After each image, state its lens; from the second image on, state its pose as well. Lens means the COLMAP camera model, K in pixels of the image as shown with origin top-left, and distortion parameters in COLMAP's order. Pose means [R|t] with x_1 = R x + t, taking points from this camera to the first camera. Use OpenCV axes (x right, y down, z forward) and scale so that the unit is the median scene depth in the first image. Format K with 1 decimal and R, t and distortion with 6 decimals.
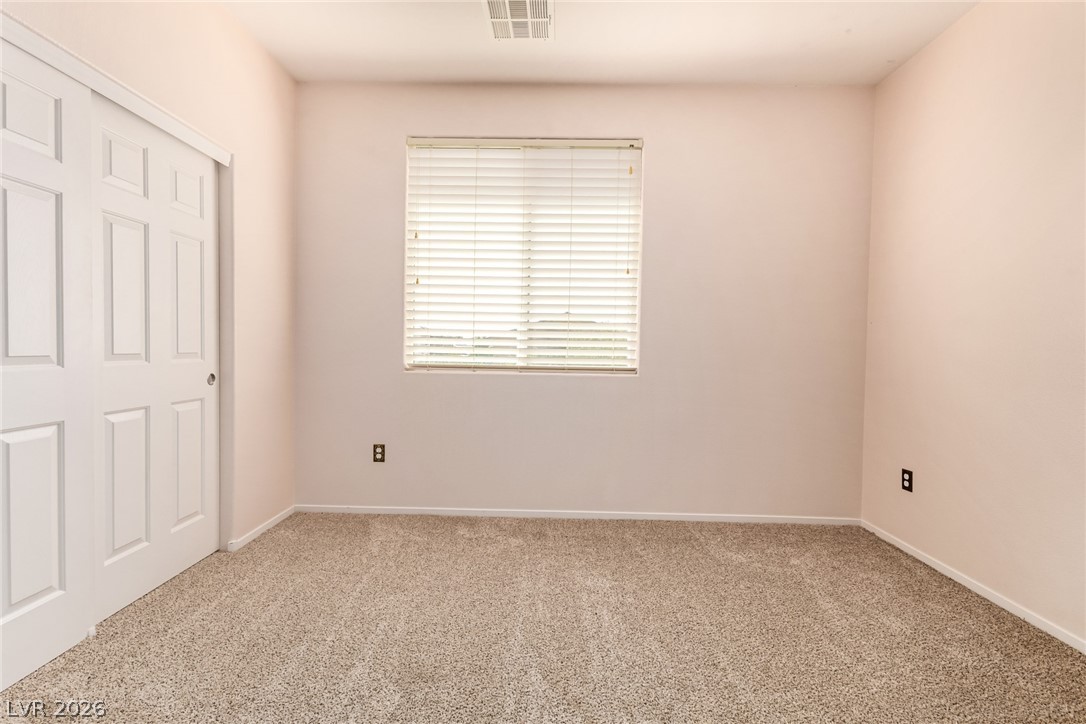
lens RADIAL K [[479.9, 0, 549.8], [0, 479.9, 356.2], [0, 0, 1]] dist [0.008179, -0.001338]
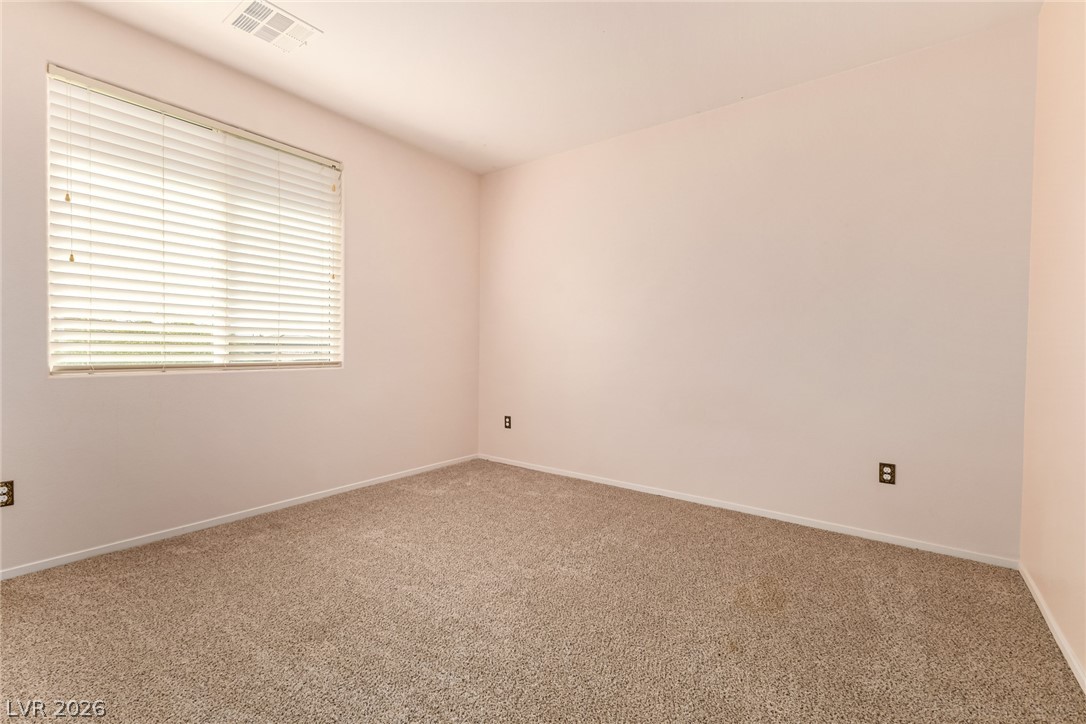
lens RADIAL K [[479.9, 0, 541.3], [0, 479.9, 351.4], [0, 0, 1]] dist [0.008179, -0.001338]
pose [[0.577335, -0.016659, 0.816338, -0.482875], [0.011835, 0.999858, 0.012035, -0.007769], [-0.816422, 0.002713, 0.577450, -0.057385]]
